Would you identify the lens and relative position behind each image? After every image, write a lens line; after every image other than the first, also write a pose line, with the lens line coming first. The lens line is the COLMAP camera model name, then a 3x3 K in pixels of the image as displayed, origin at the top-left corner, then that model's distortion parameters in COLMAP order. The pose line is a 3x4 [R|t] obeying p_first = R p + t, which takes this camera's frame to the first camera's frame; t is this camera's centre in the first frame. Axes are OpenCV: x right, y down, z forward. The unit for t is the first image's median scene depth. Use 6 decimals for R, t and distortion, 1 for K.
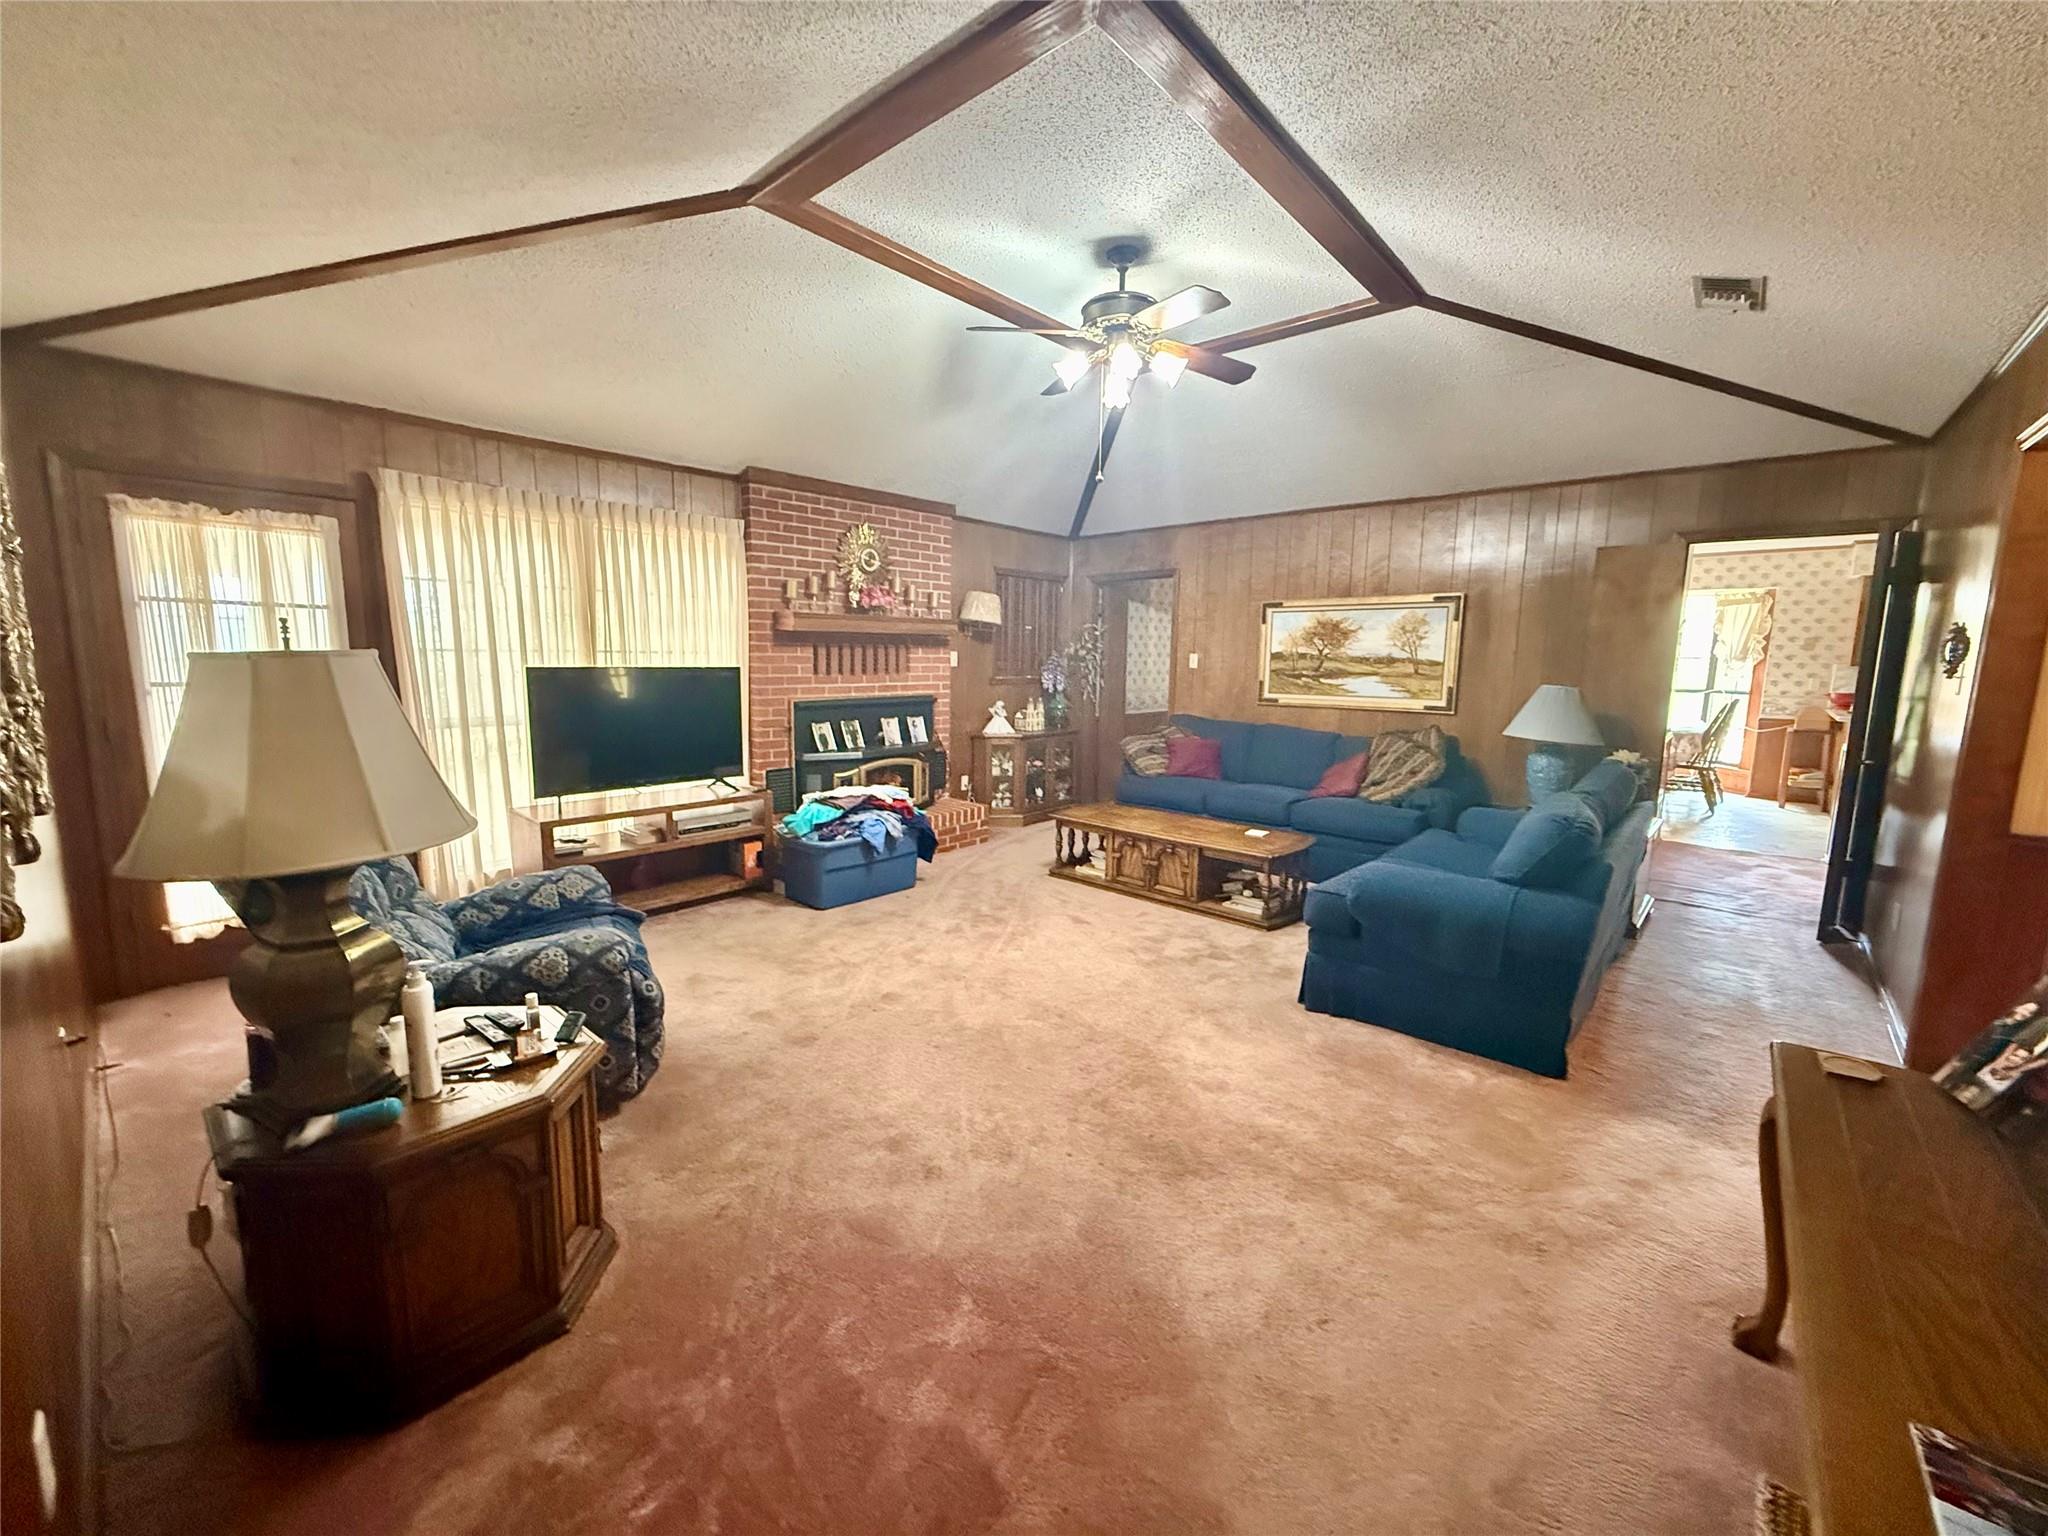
lens RADIAL K [[813.1, 0, 1021.1], [0, 813.1, 764.1], [0, 0, 1]] dist [-0.001689, 0.000595]
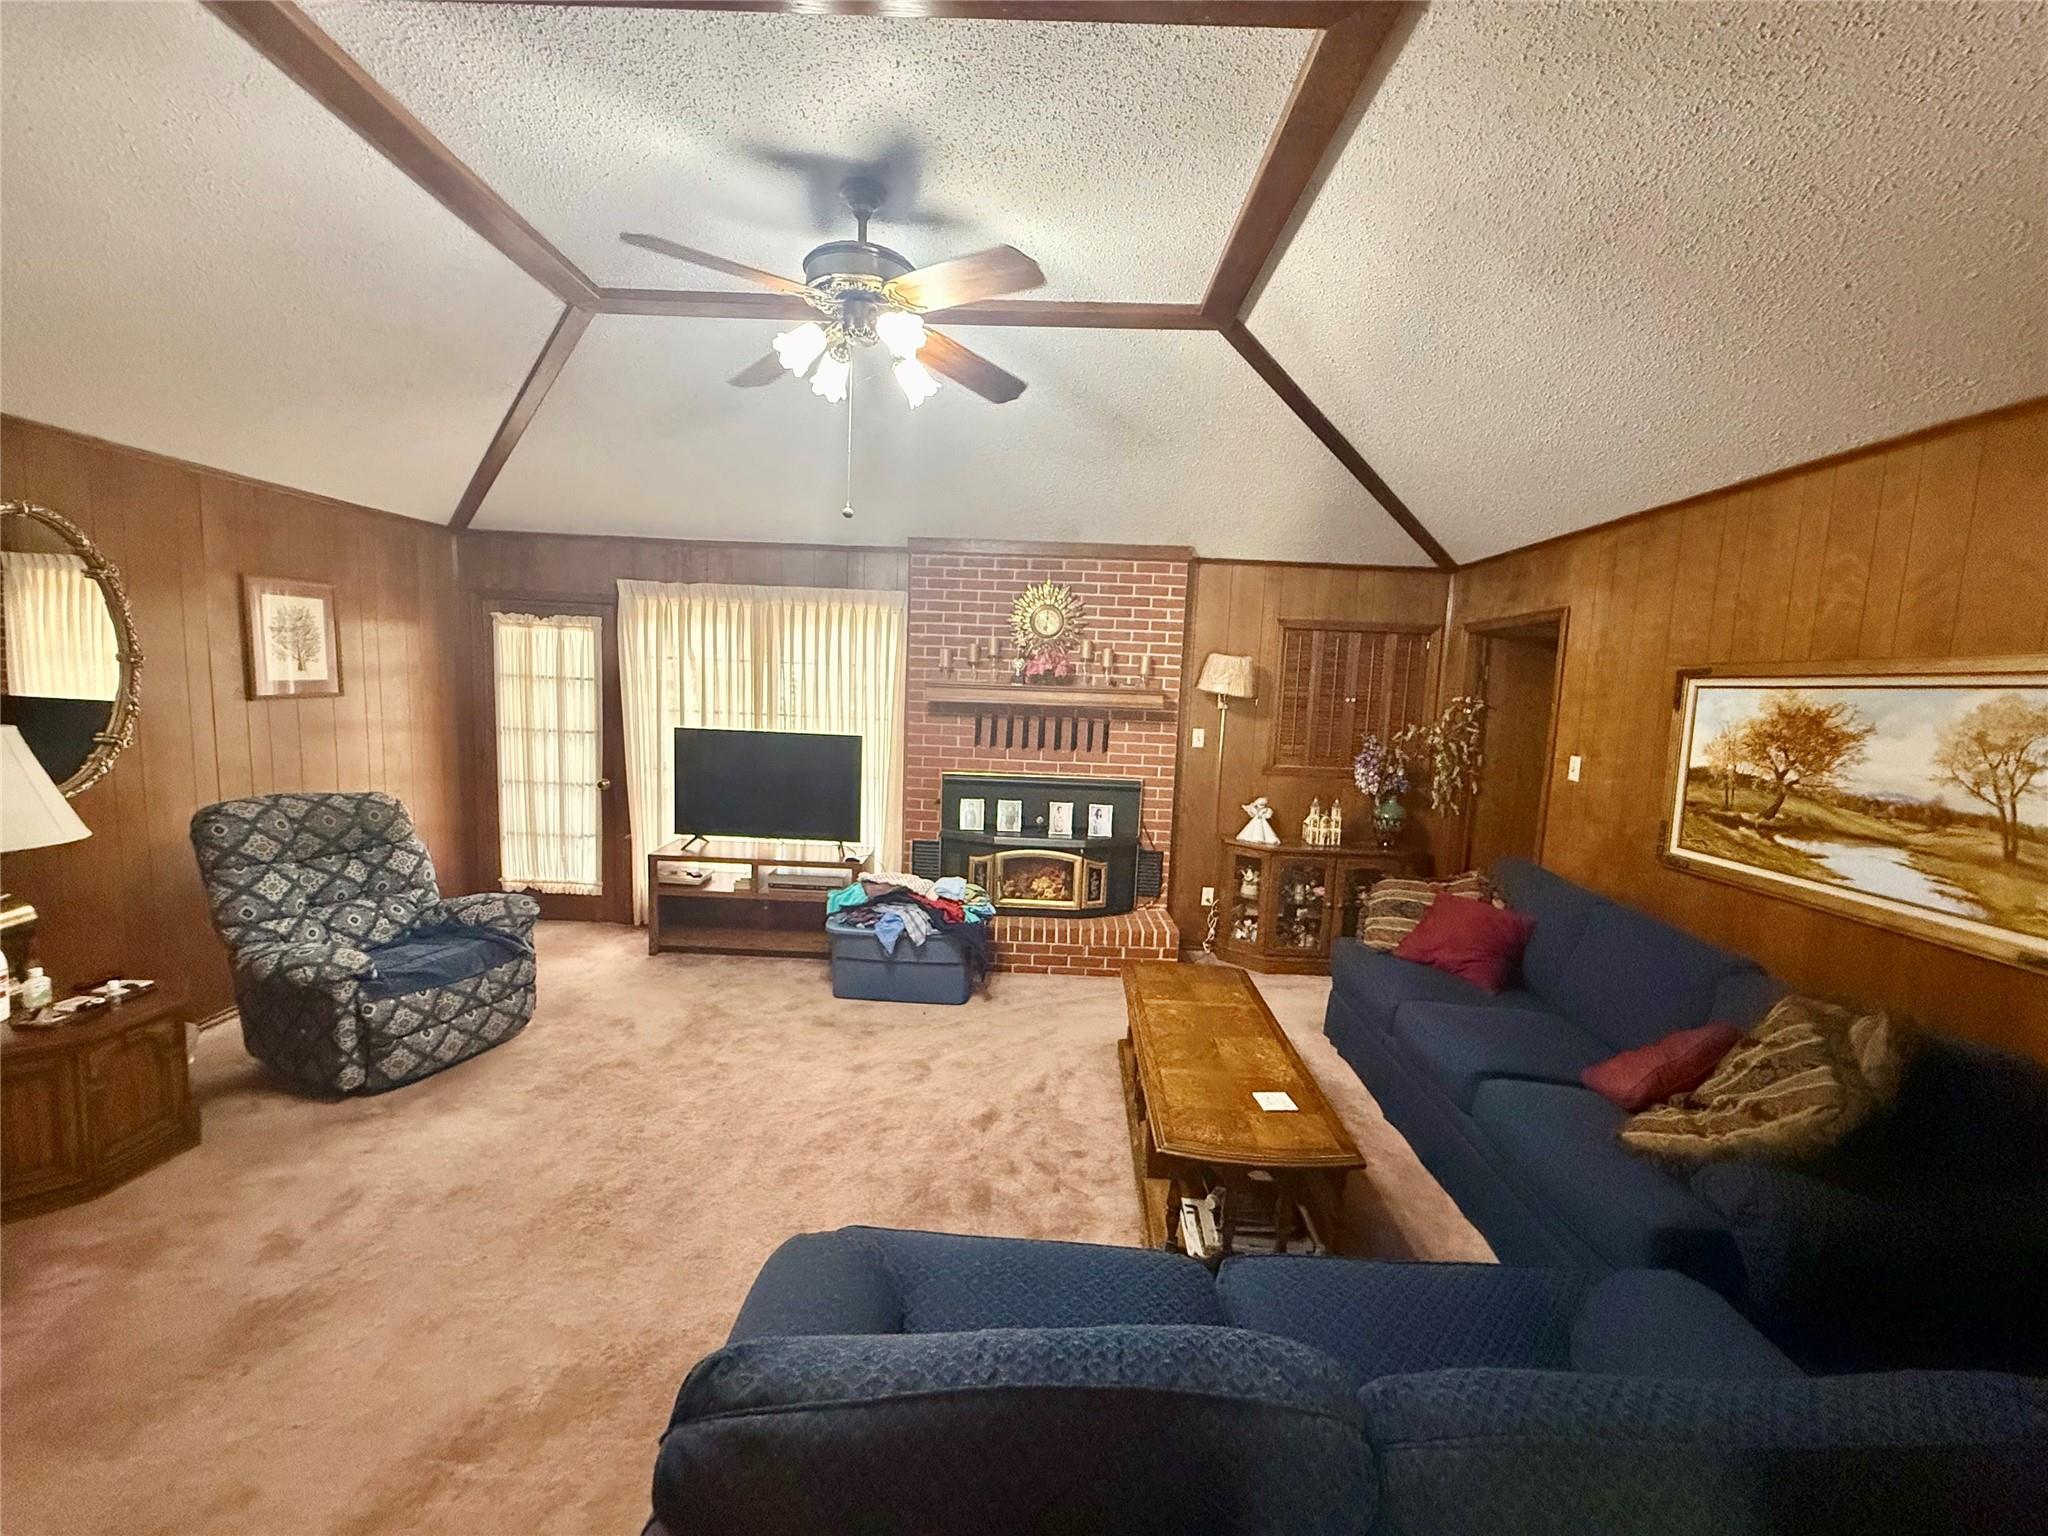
lens RADIAL K [[813.1, 0, 1020.0], [0, 813.1, 767.4], [0, 0, 1]] dist [-0.001689, 0.000595]
pose [[0.652237, 0.091781, -0.752438, 0.465277], [-0.134091, 0.990958, 0.004641, -0.094531], [0.746061, 0.097868, 0.658647, 0.409036]]
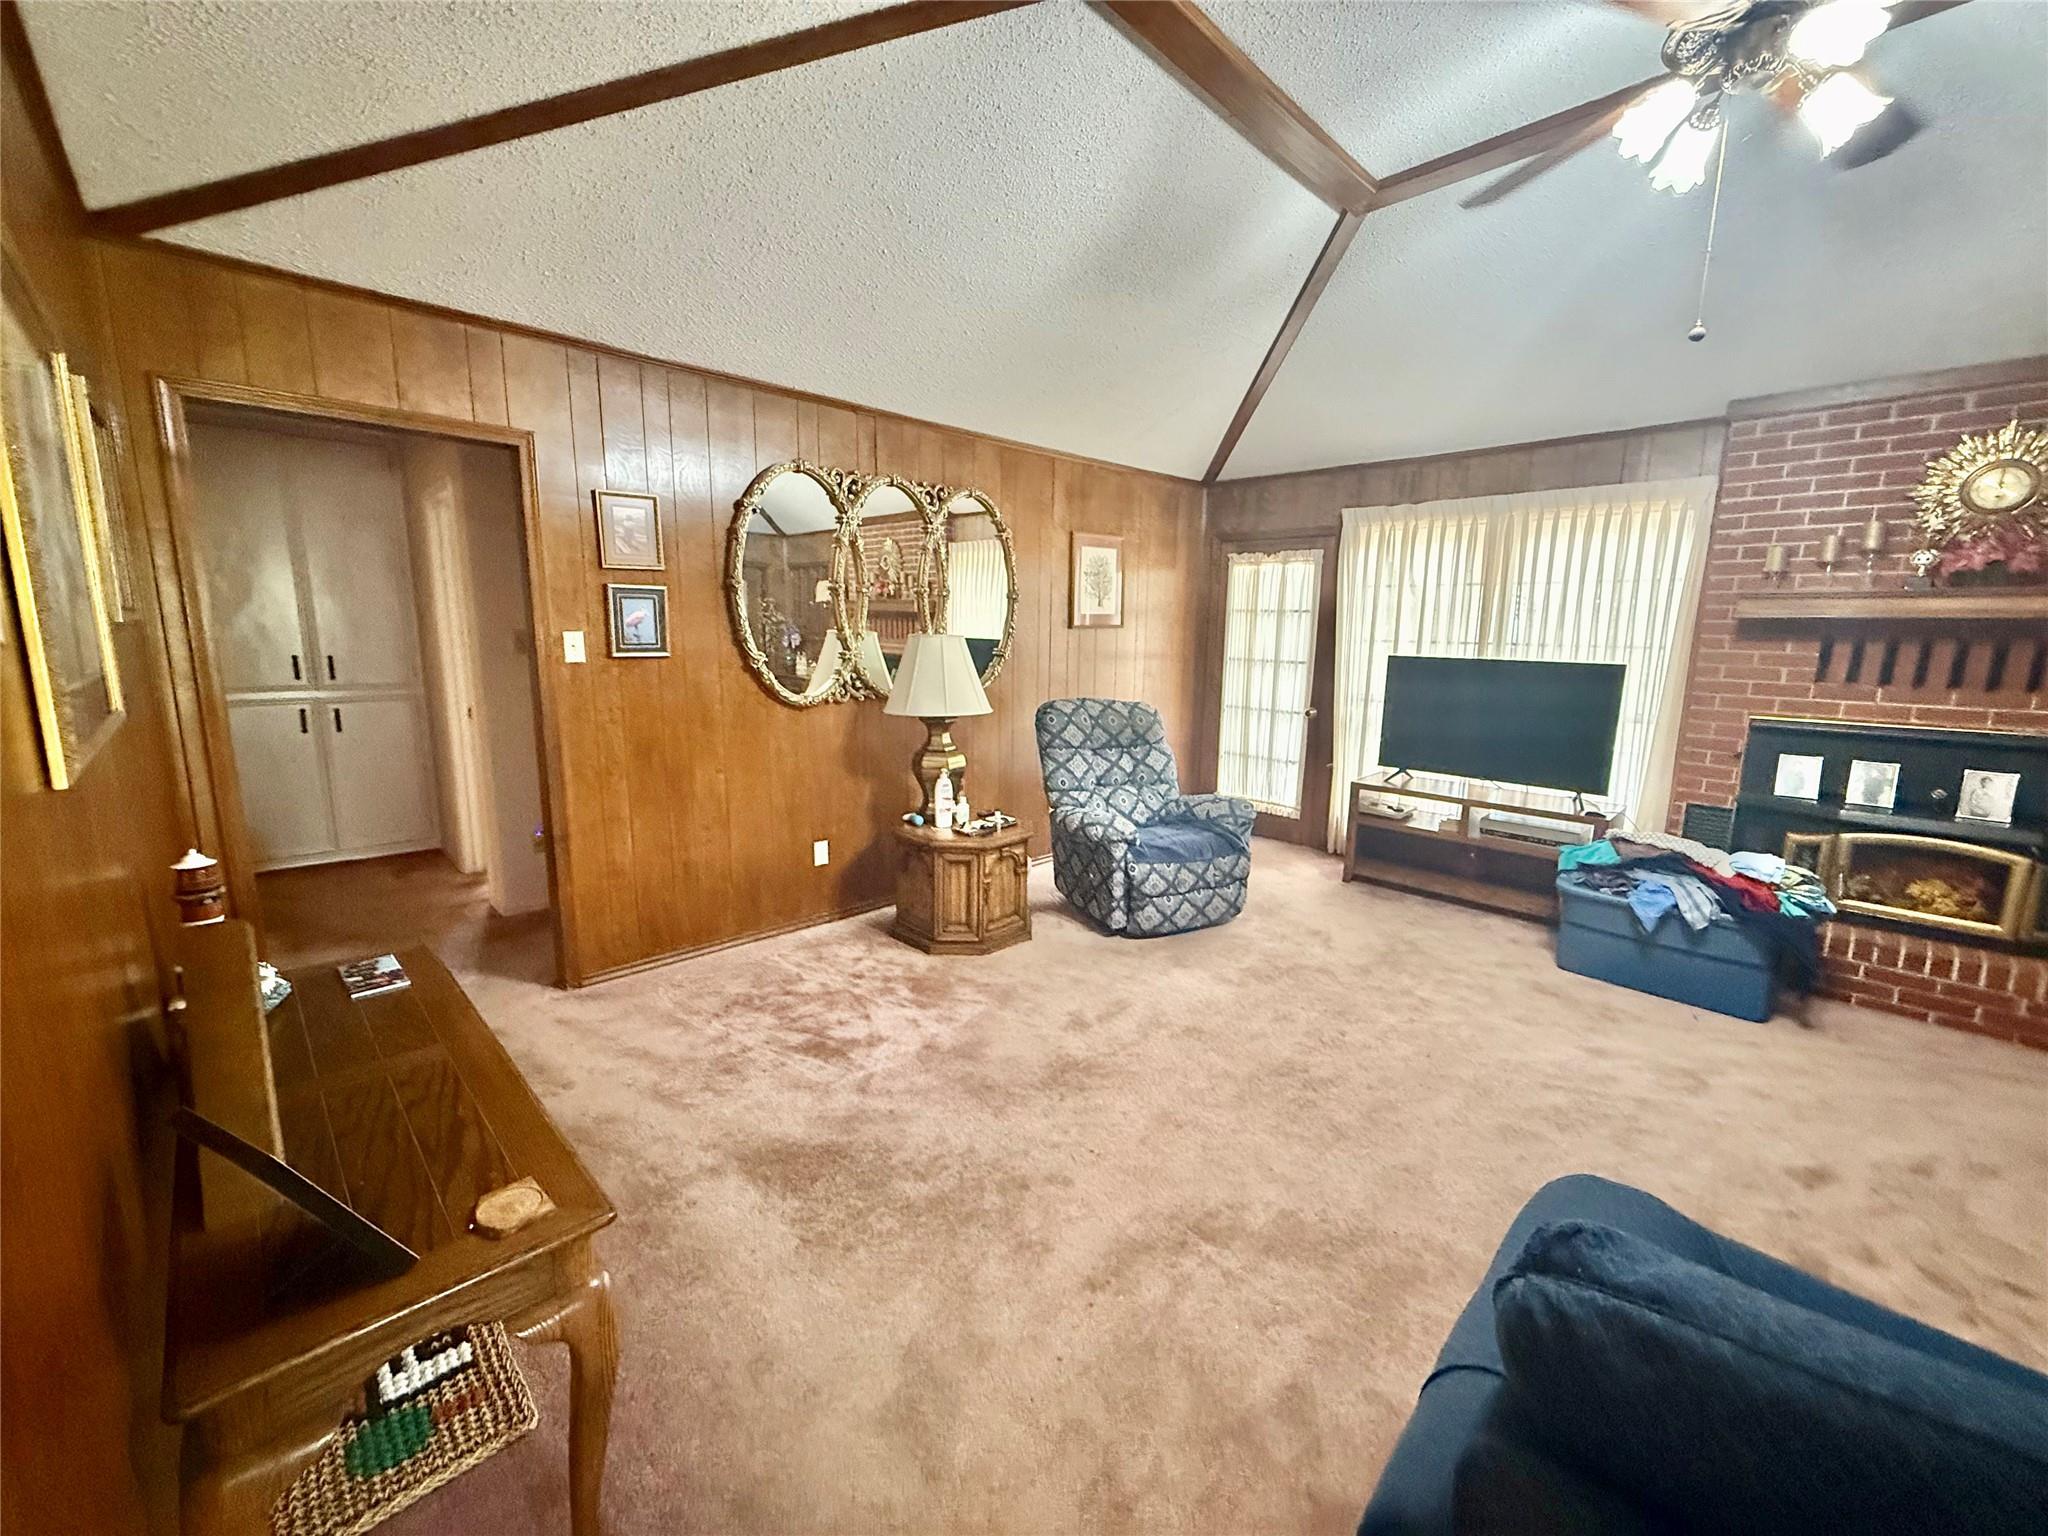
lens RADIAL K [[813.1, 0, 1019.1], [0, 813.1, 767.4], [0, 0, 1]] dist [-0.001689, 0.000595]
pose [[-0.075139, 0.157322, -0.984685, 0.443948], [-0.151541, 0.974205, 0.167211, -0.053134], [0.985591, 0.161785, -0.049360, 0.384403]]
